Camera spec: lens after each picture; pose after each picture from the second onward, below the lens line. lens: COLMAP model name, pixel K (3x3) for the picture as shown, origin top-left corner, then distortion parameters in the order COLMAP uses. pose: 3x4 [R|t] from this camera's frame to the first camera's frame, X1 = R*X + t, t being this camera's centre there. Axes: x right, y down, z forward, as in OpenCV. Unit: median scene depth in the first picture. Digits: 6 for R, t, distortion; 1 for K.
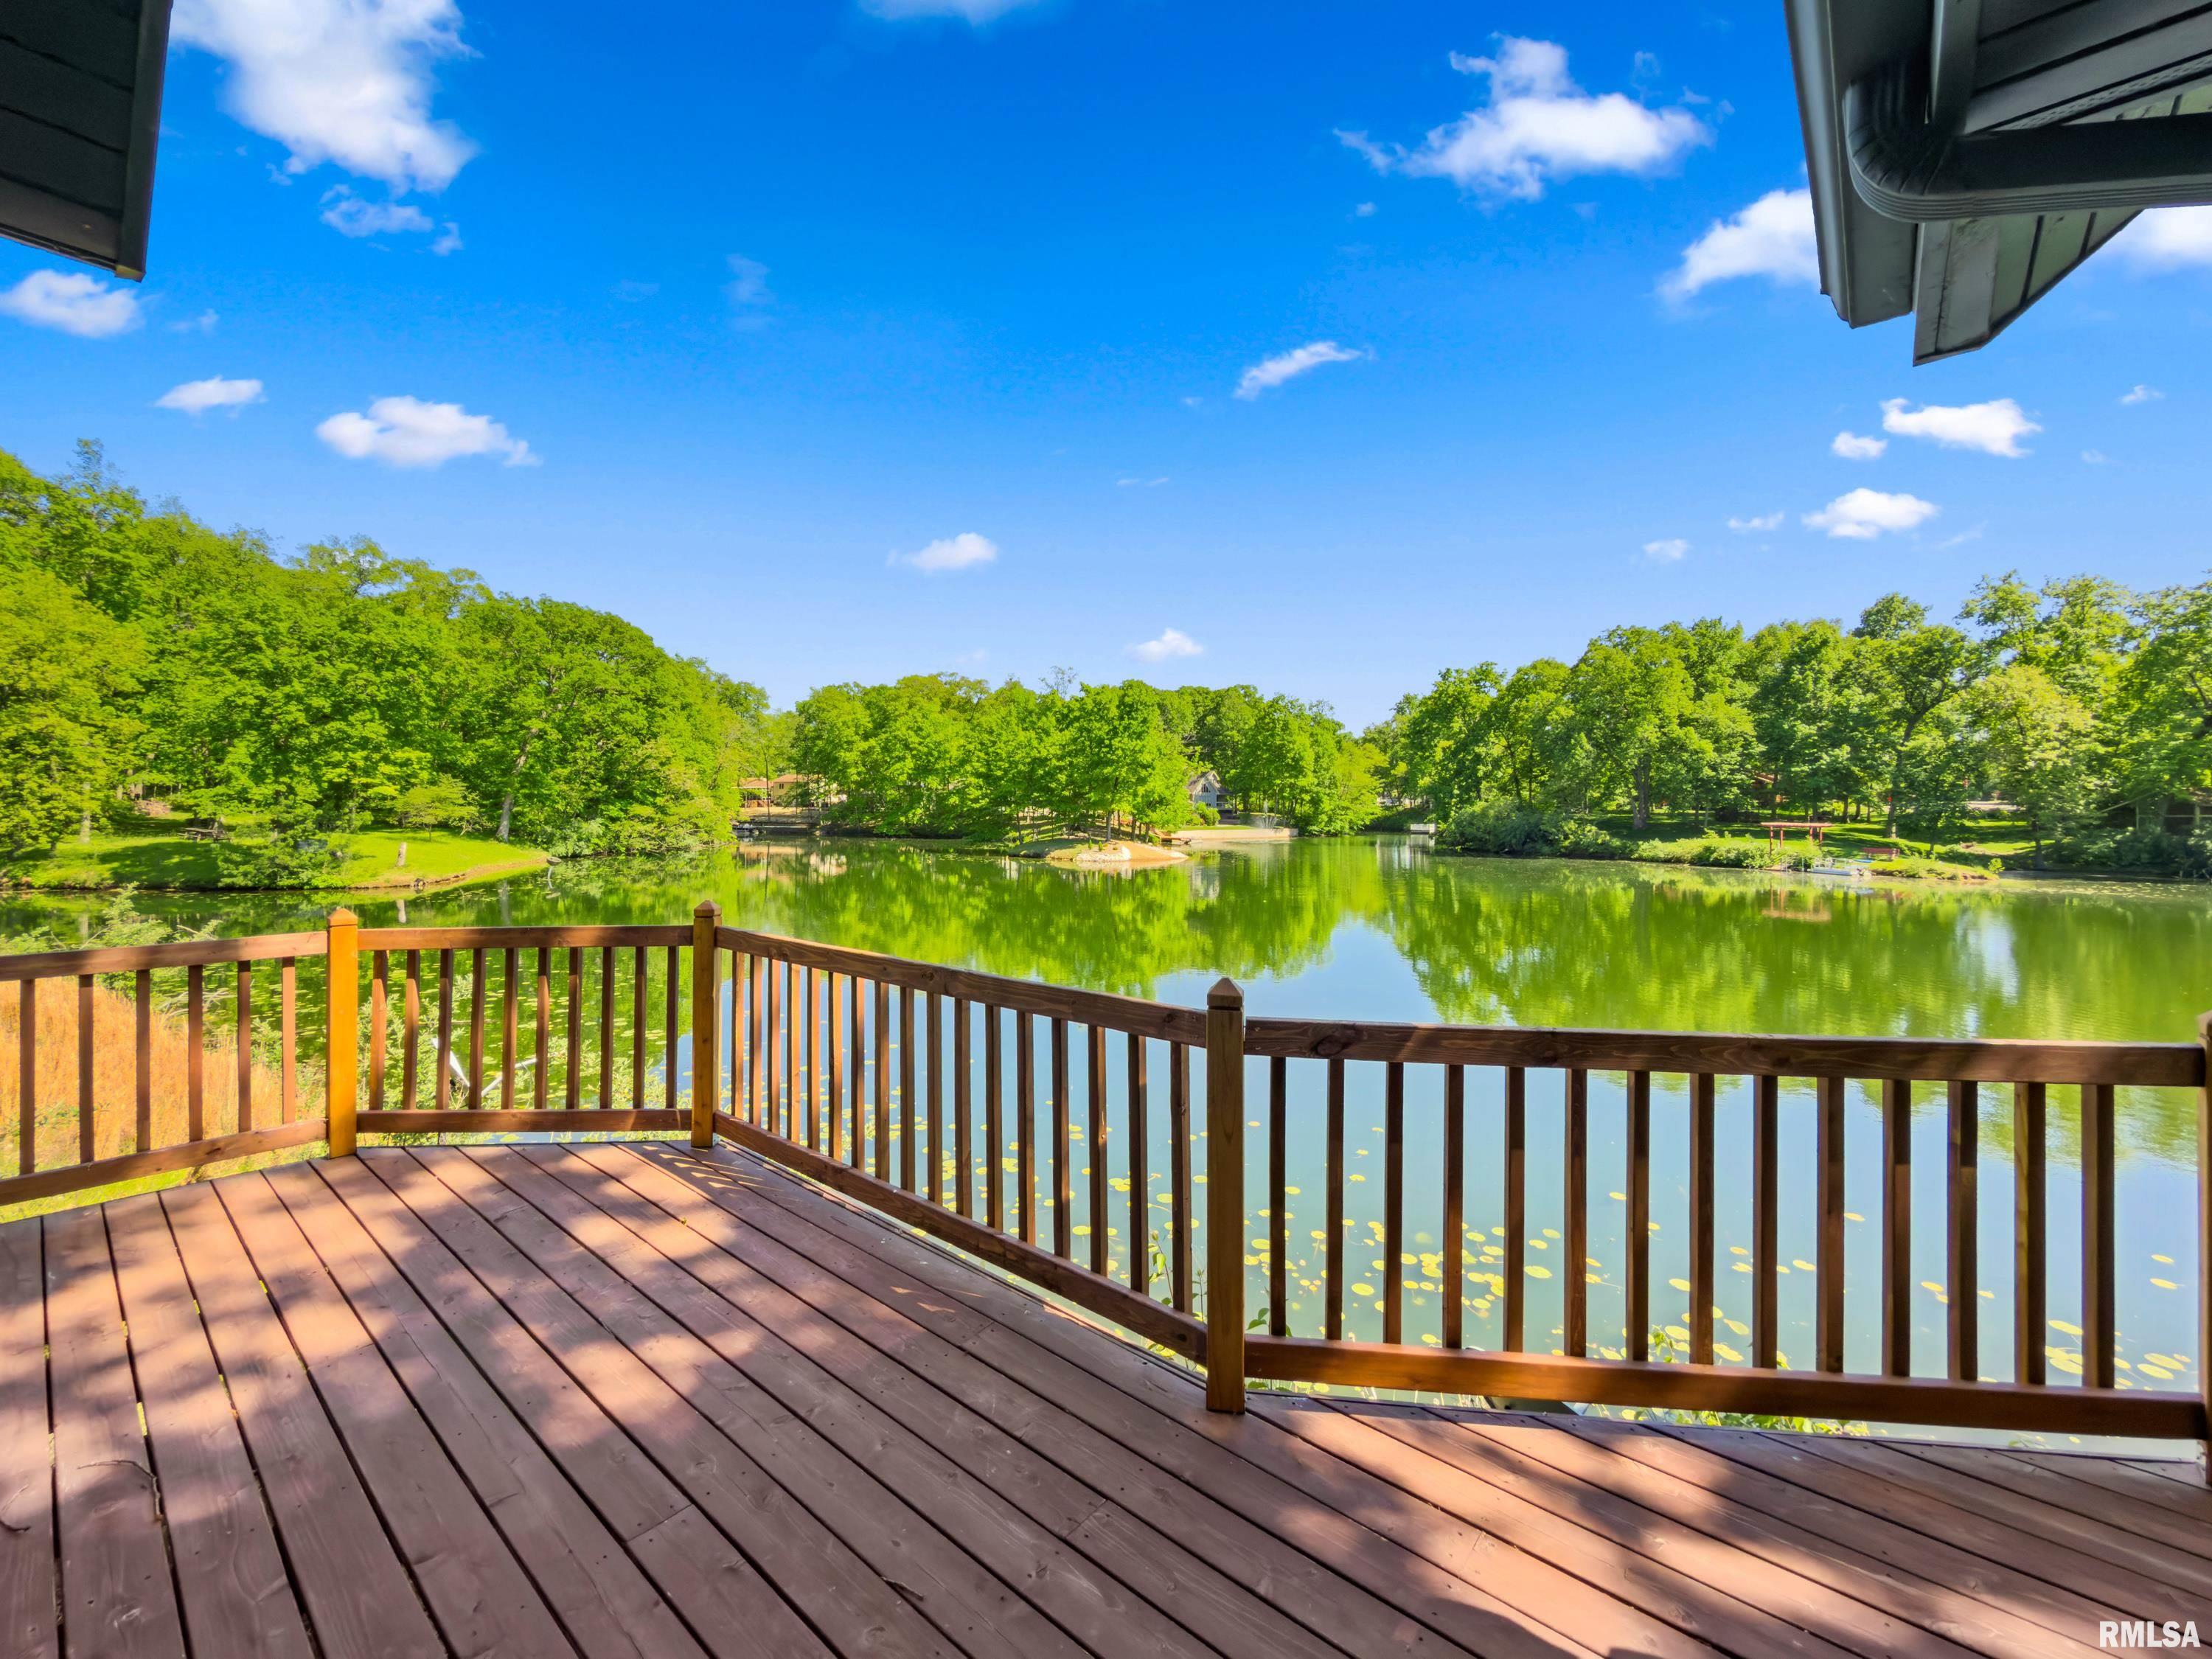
lens RADIAL K [[915.2, 0, 1102.5], [0, 915.2, 819.4], [0, 0, 1]] dist [-0.003400, -0.000141]
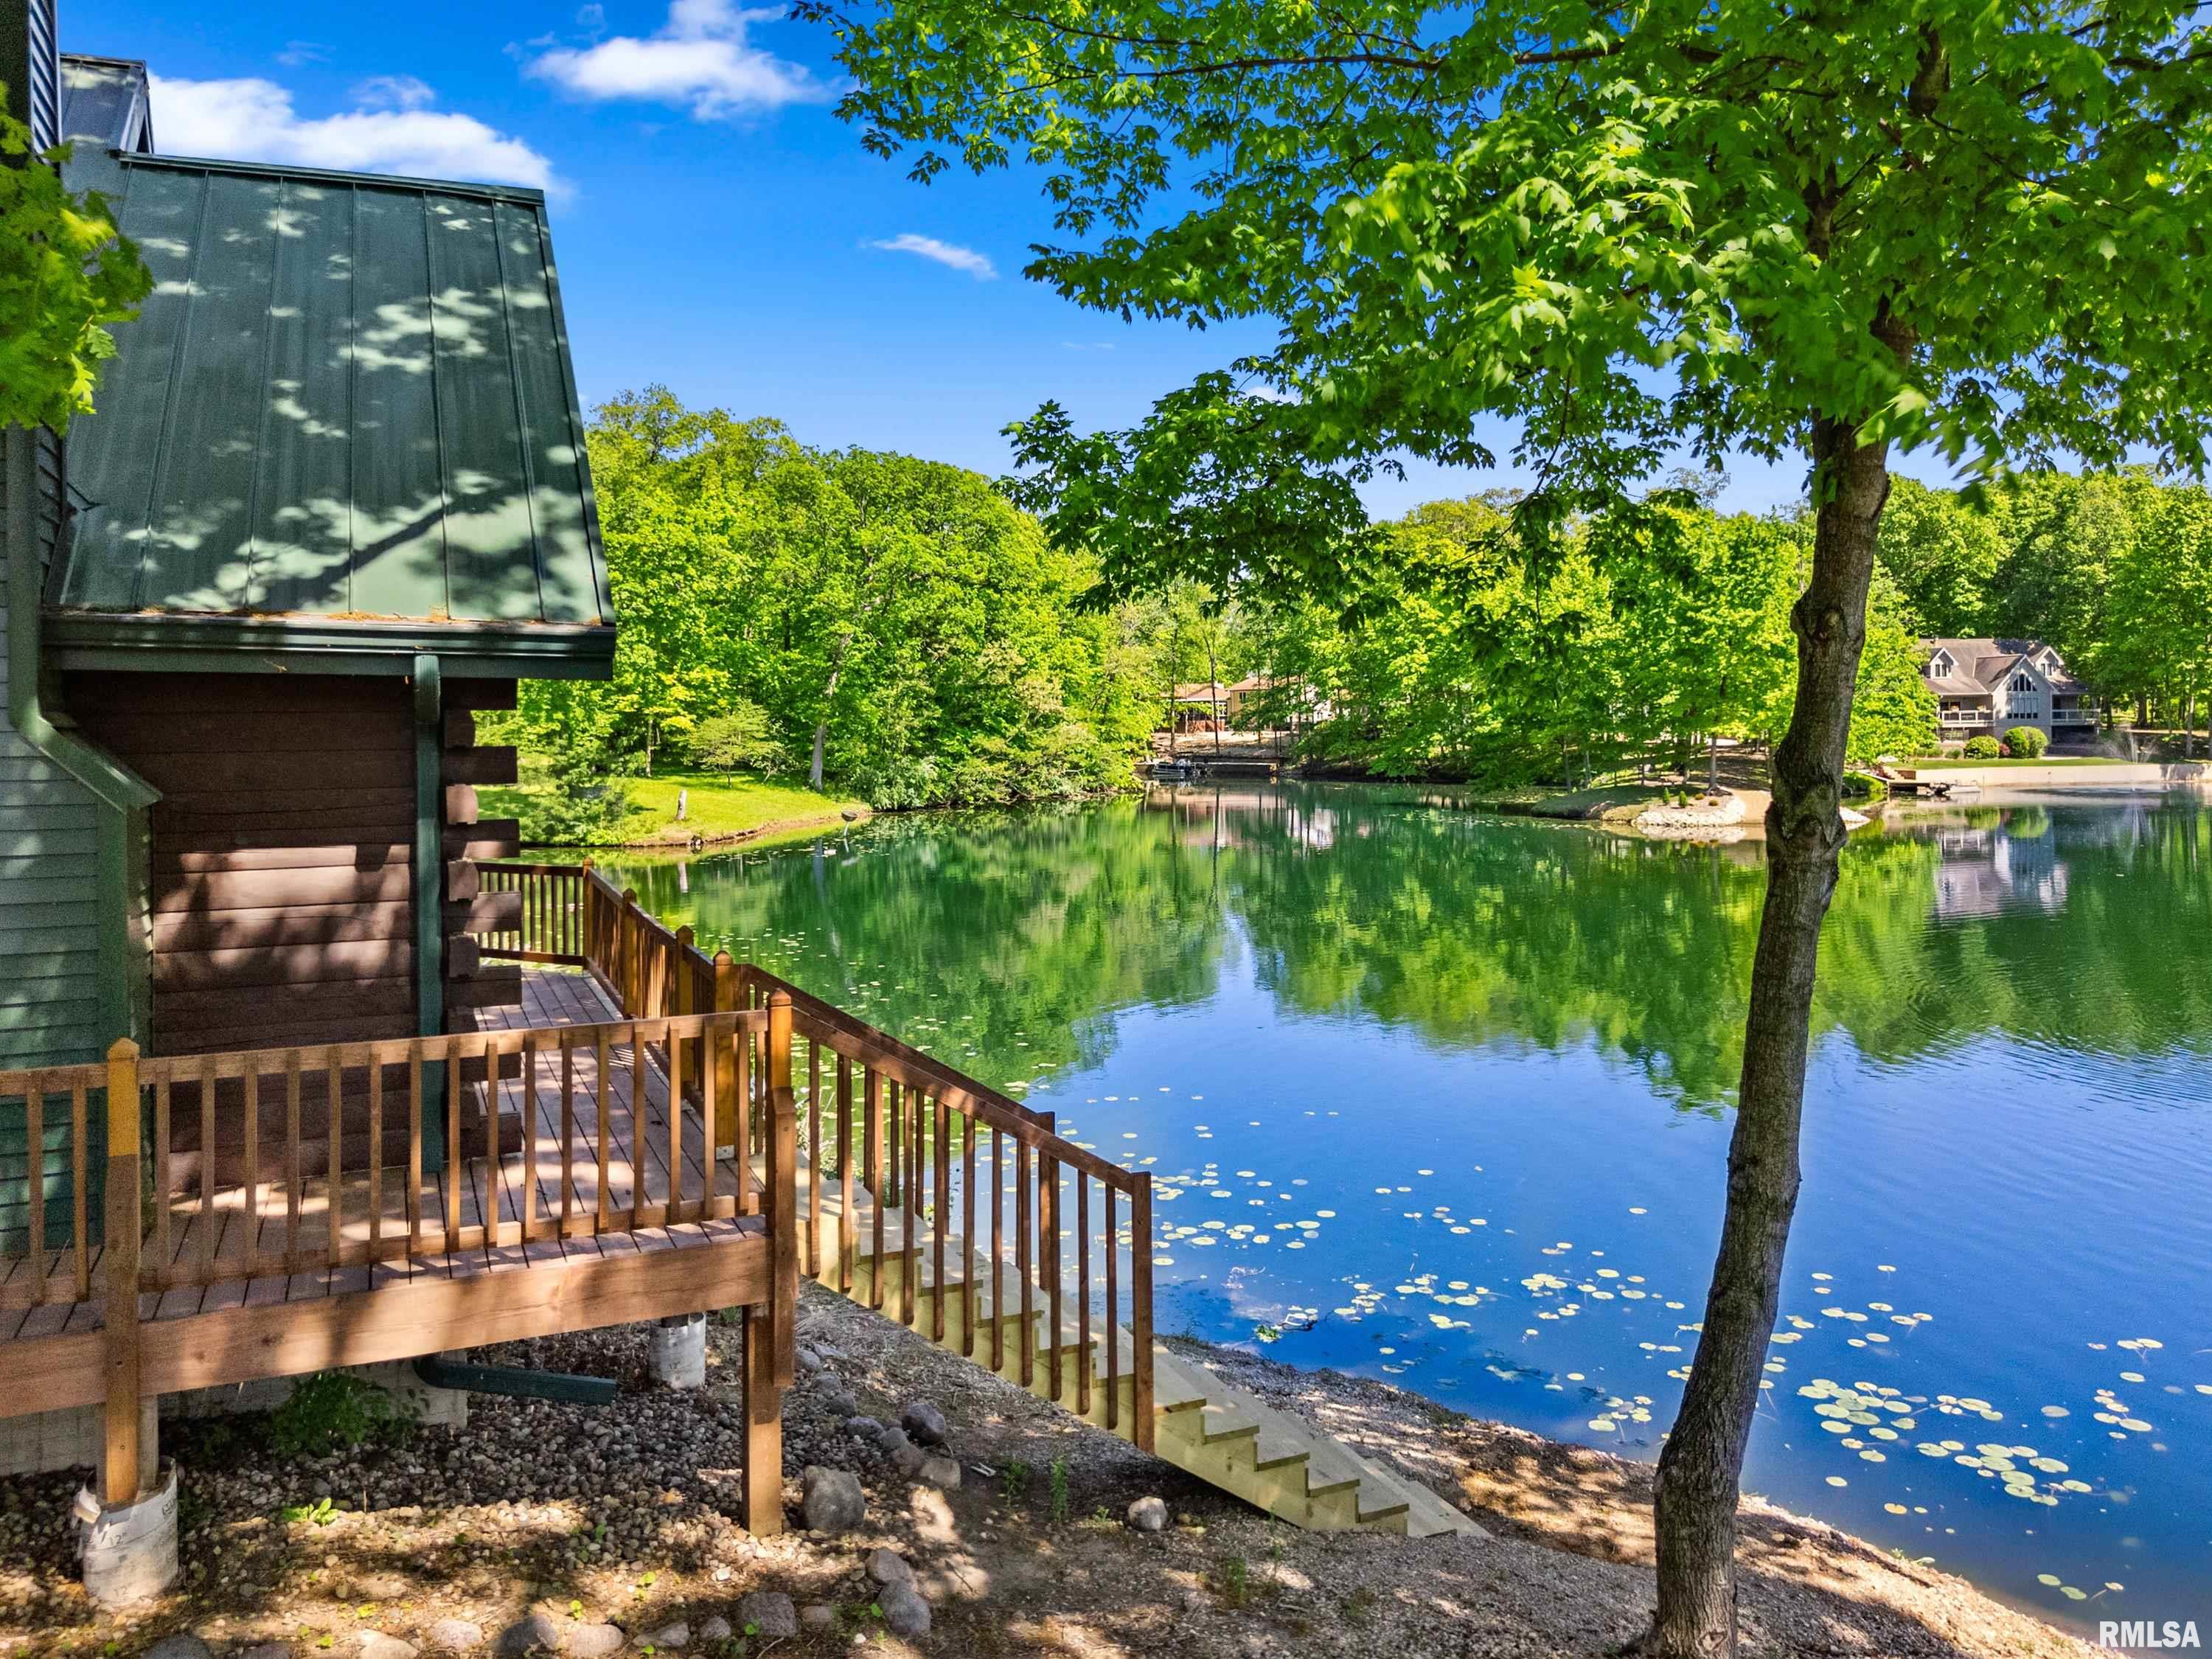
lens RADIAL K [[1652.6, 0, 1105.5], [0, 1652.6, 822.2], [0, 0, 1]] dist [0.028230, -0.028176]
pose [[0.897810, 0.011679, -0.440227, 0.138948], [0.008572, 0.998996, 0.043983, -0.005127], [0.440299, -0.043262, 0.896809, -0.091213]]
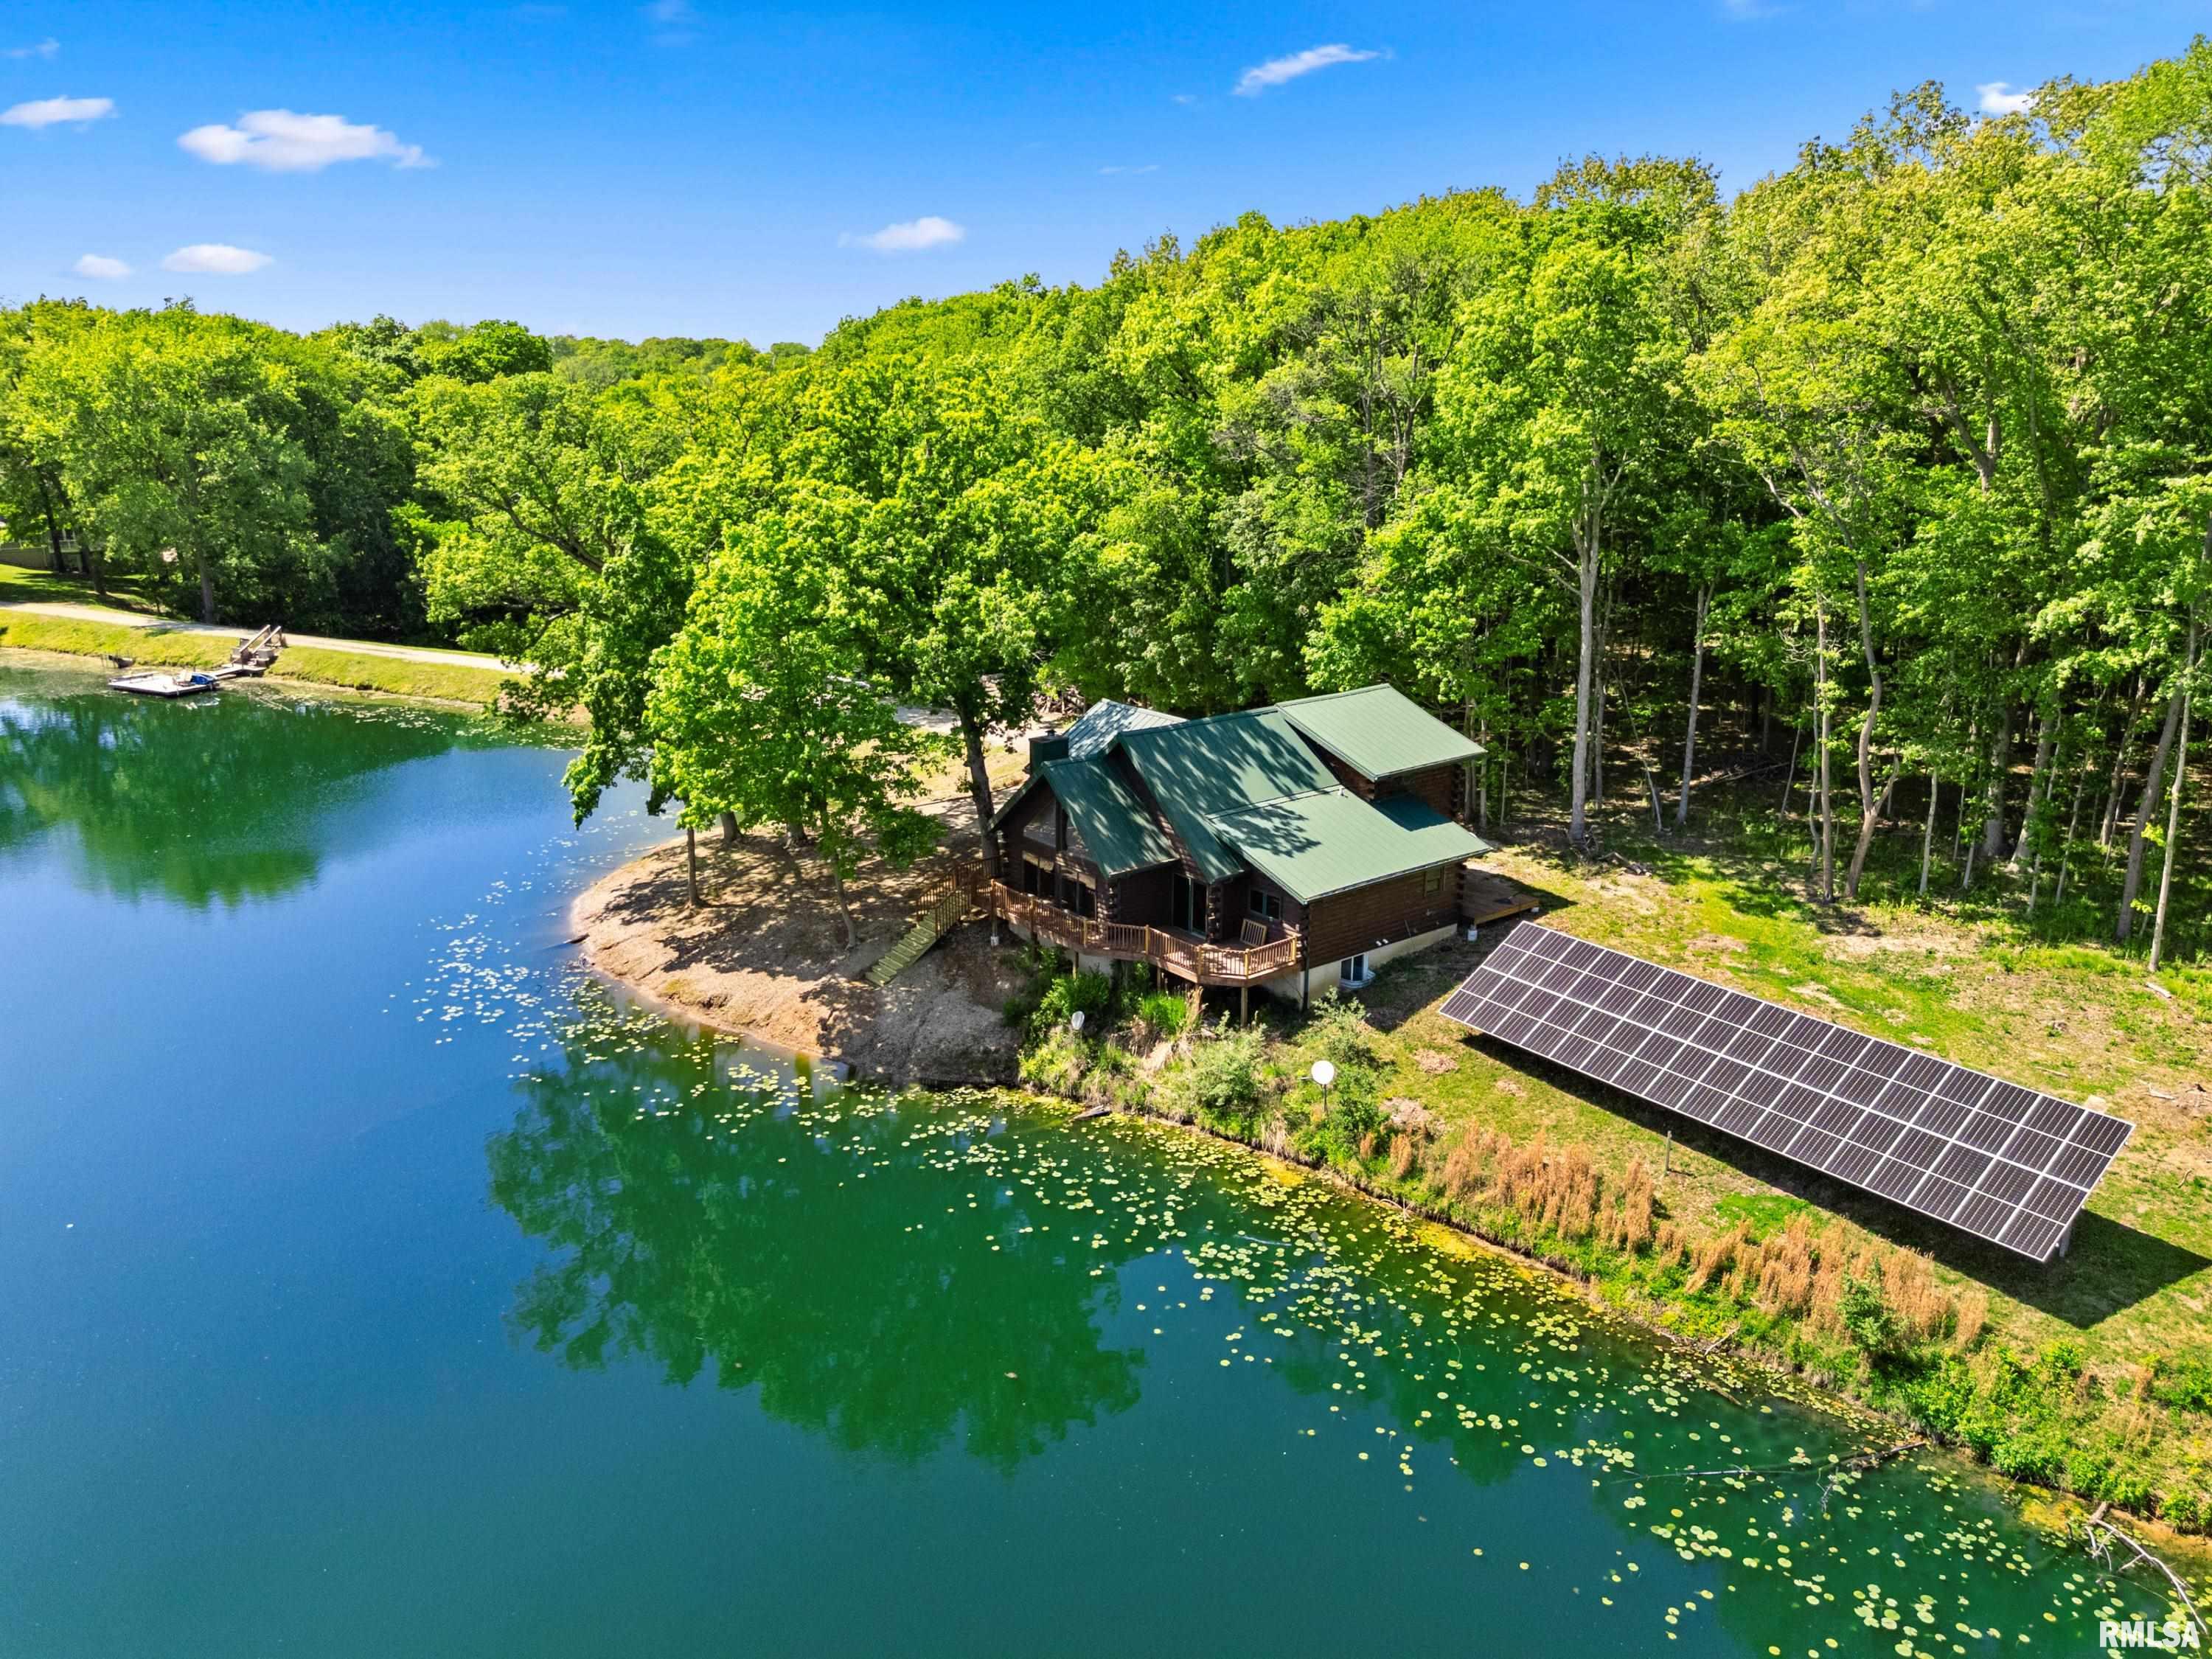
lens RADIAL K [[1652.6, 0, 1099.3], [0, 1652.6, 829.1], [0, 0, 1]] dist [0.028230, -0.028176]
pose [[-0.983710, -0.049286, 0.172872, -2.284211], [0.003781, 0.955793, 0.294016, -2.206997], [-0.179721, 0.289880, -0.940037, 7.359847]]
